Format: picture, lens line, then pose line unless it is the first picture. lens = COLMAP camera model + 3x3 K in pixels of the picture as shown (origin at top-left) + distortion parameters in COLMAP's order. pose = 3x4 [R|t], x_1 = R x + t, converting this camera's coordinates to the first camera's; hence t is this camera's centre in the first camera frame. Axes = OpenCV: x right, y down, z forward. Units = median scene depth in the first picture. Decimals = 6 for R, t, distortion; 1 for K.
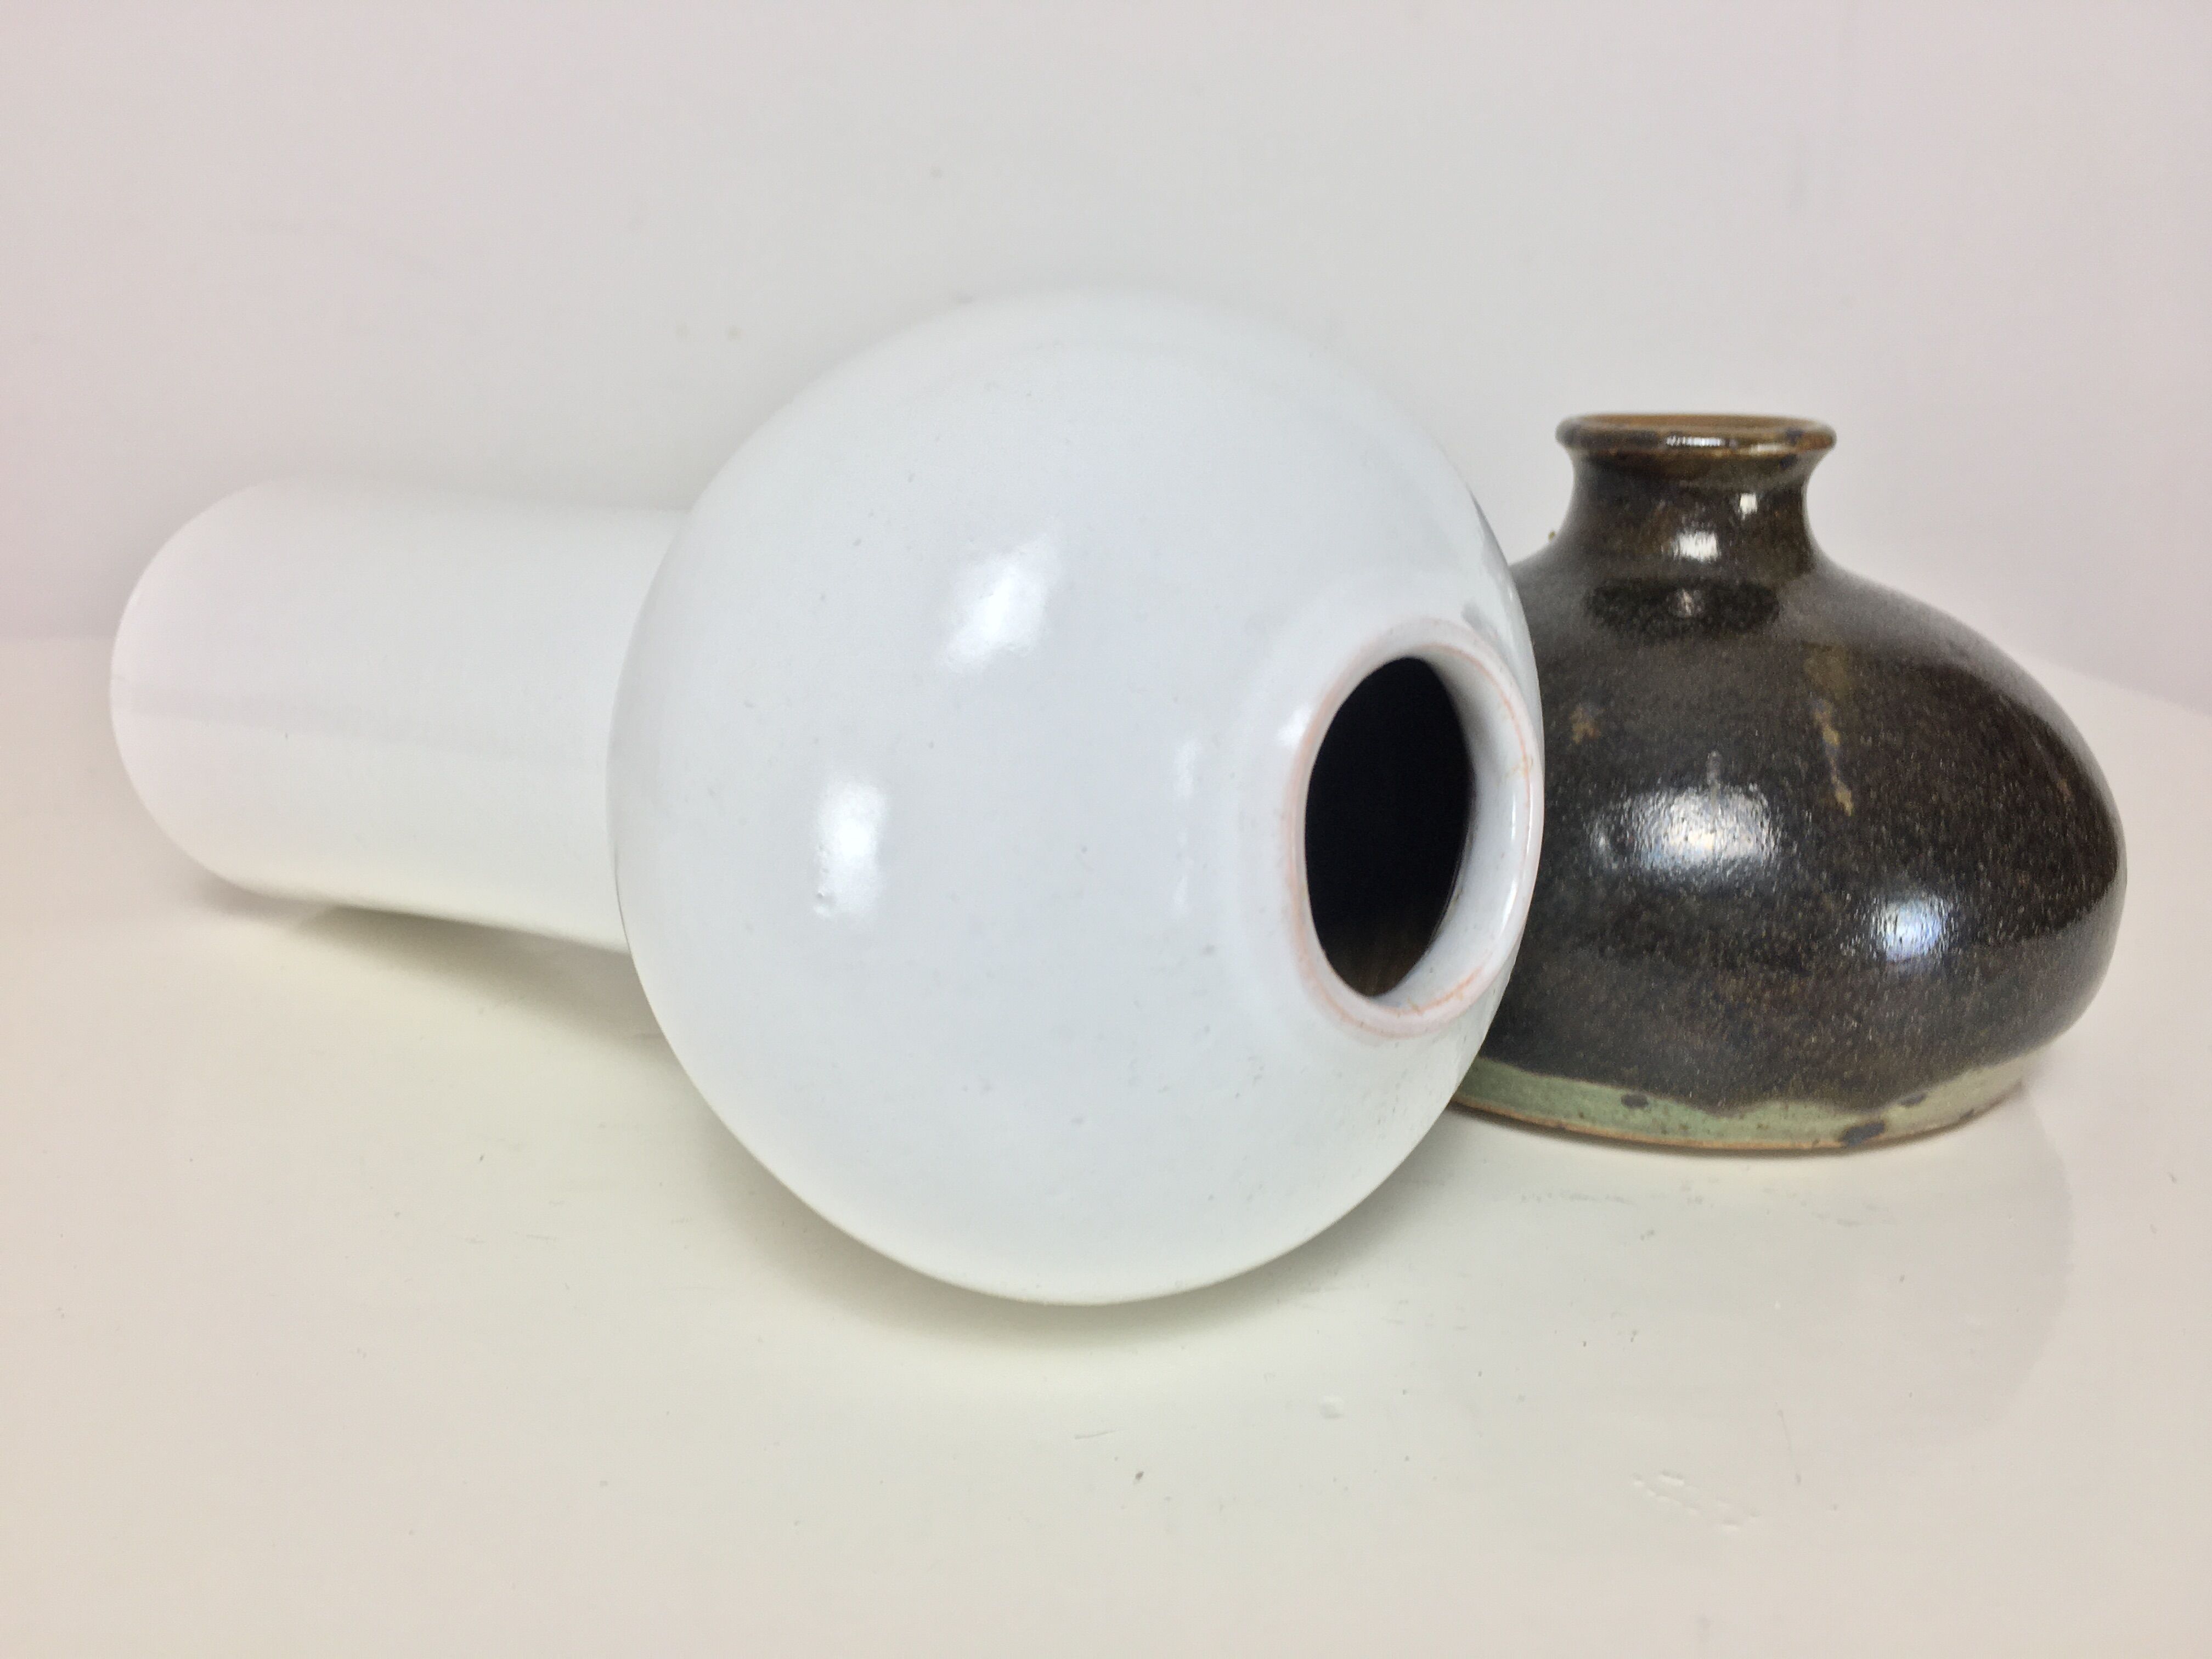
lens RADIAL K [[2000.6, 0, 1109.9], [0, 2000.6, 961.2], [0, 0, 1]] dist [0.053782, -0.182070]
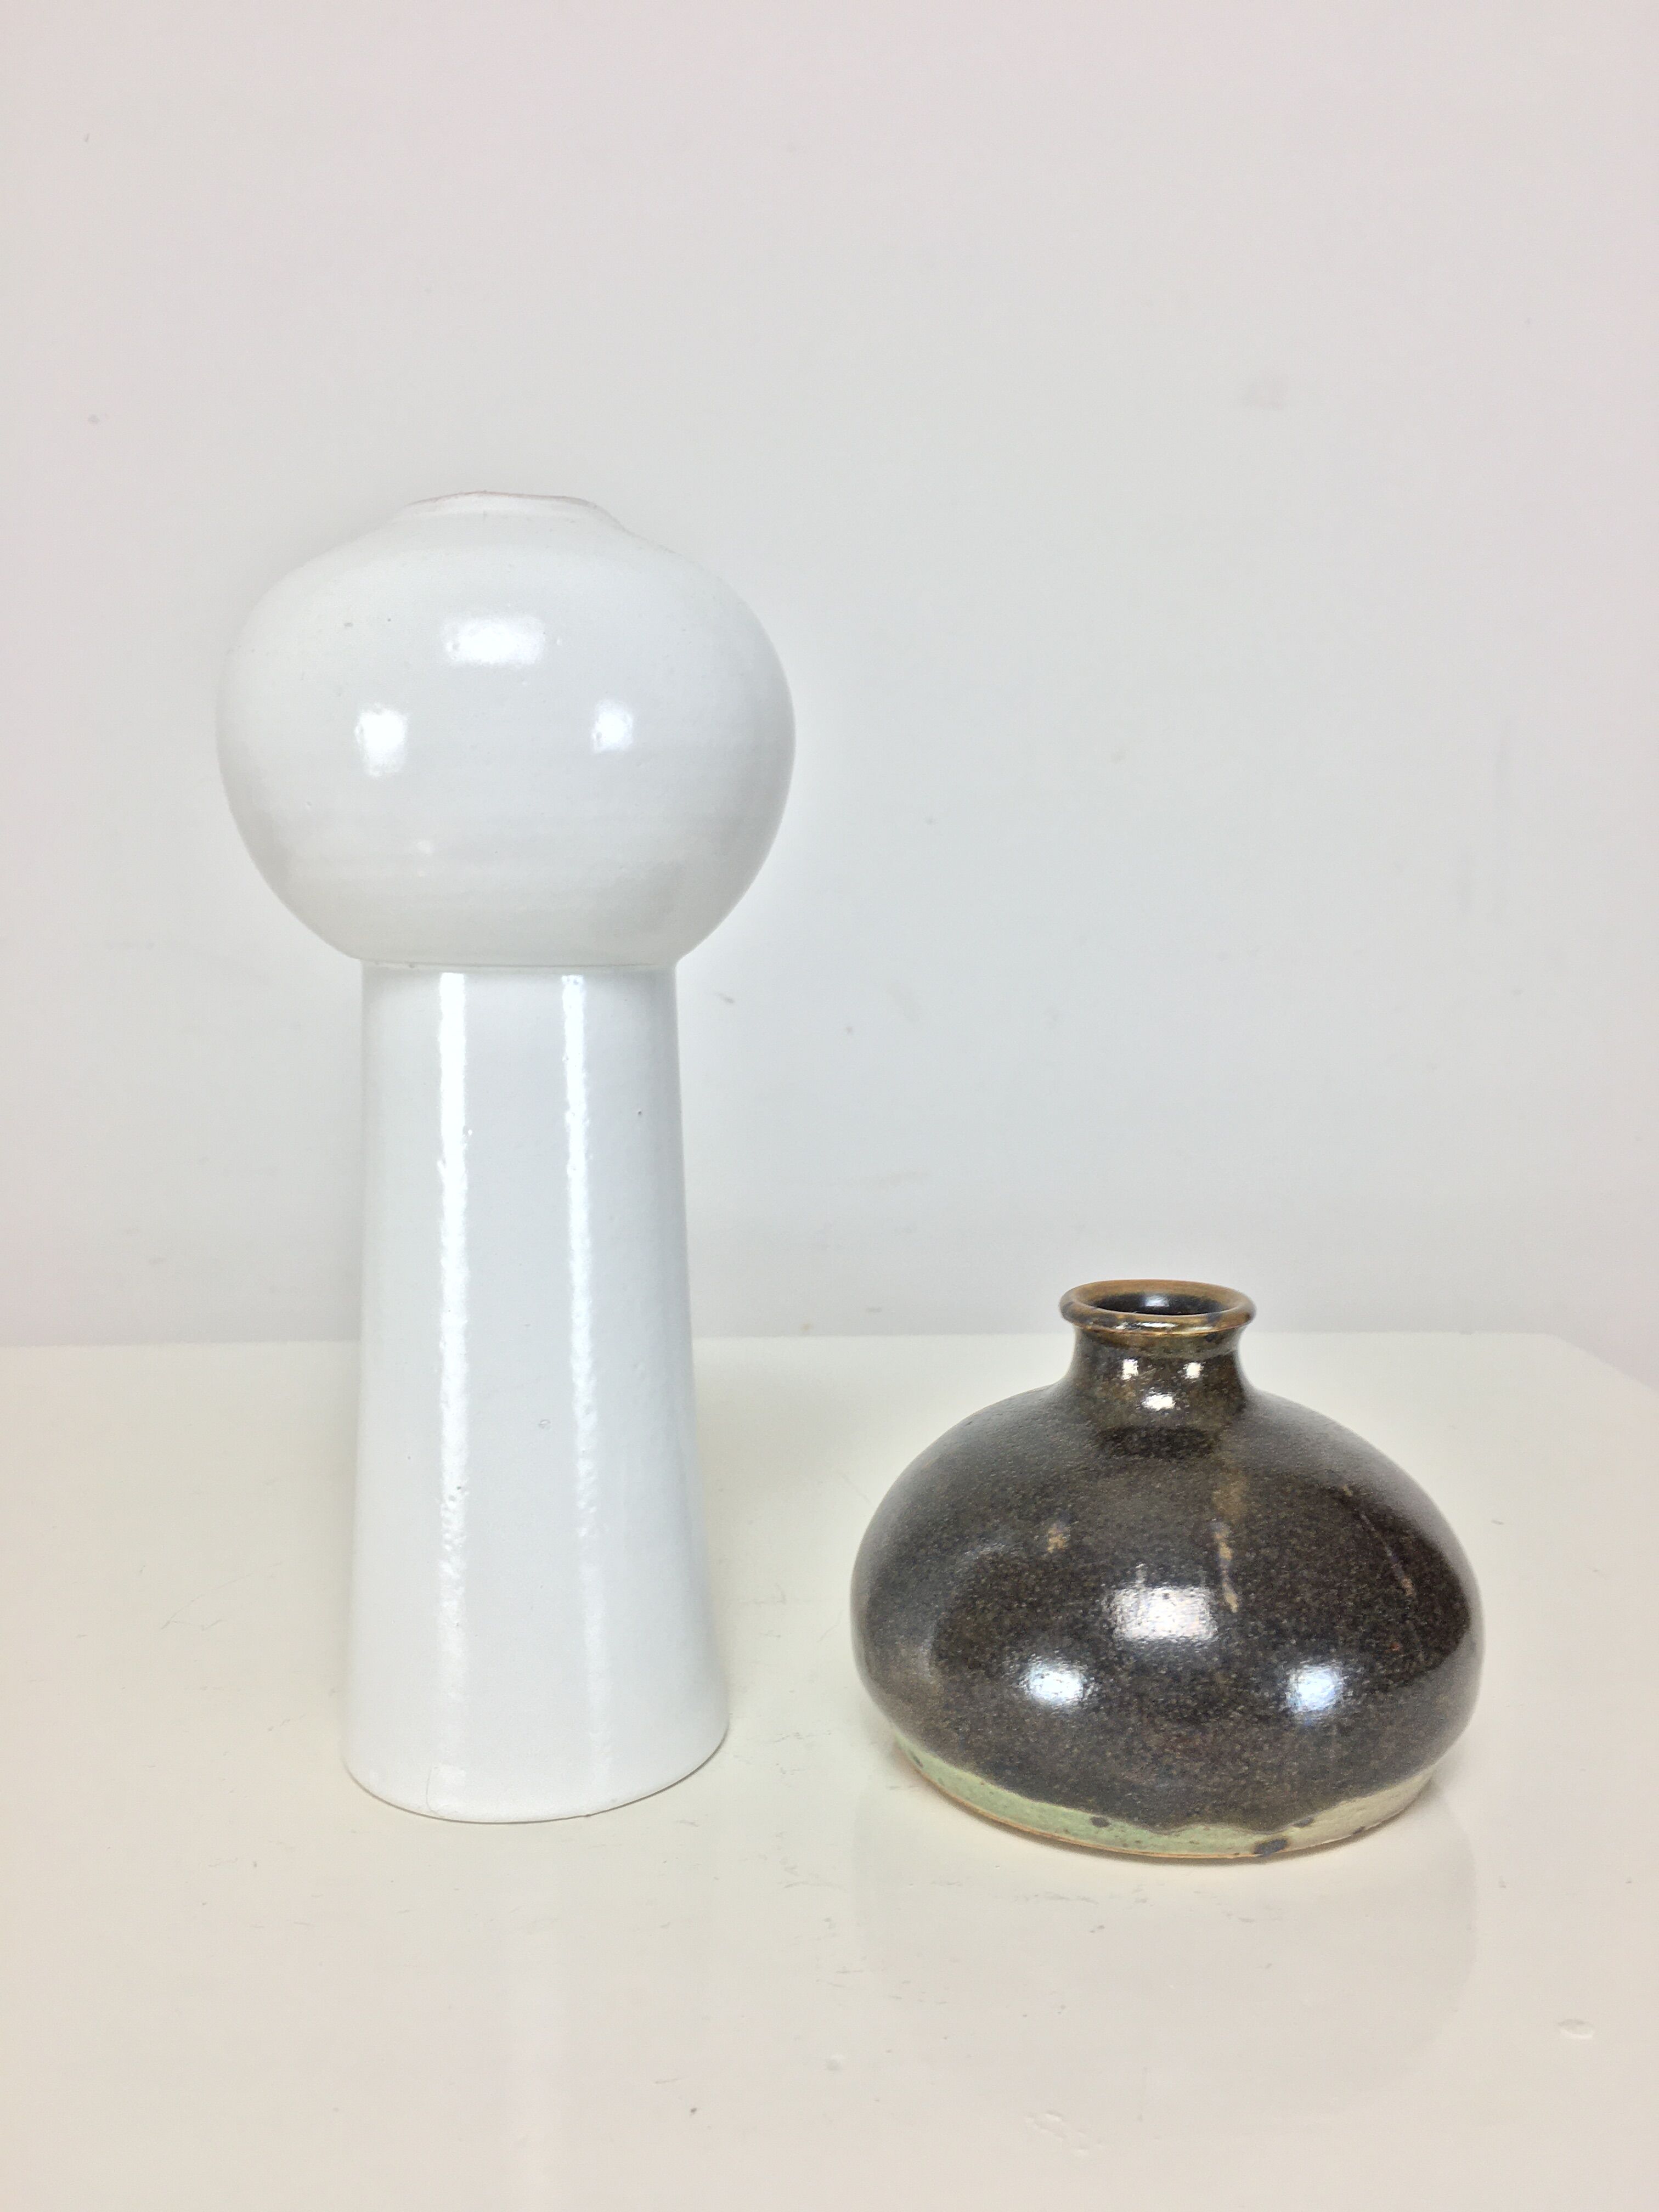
lens RADIAL K [[1975.6, 0, 816.5], [0, 1975.6, 1106.8], [0, 0, 1]] dist [0.098725, -0.235058]
pose [[0.998967, -0.009836, -0.044364, 0.134978], [-0.000161, 0.975522, -0.219901, -0.109371], [0.045441, 0.219681, 0.974513, -0.455524]]
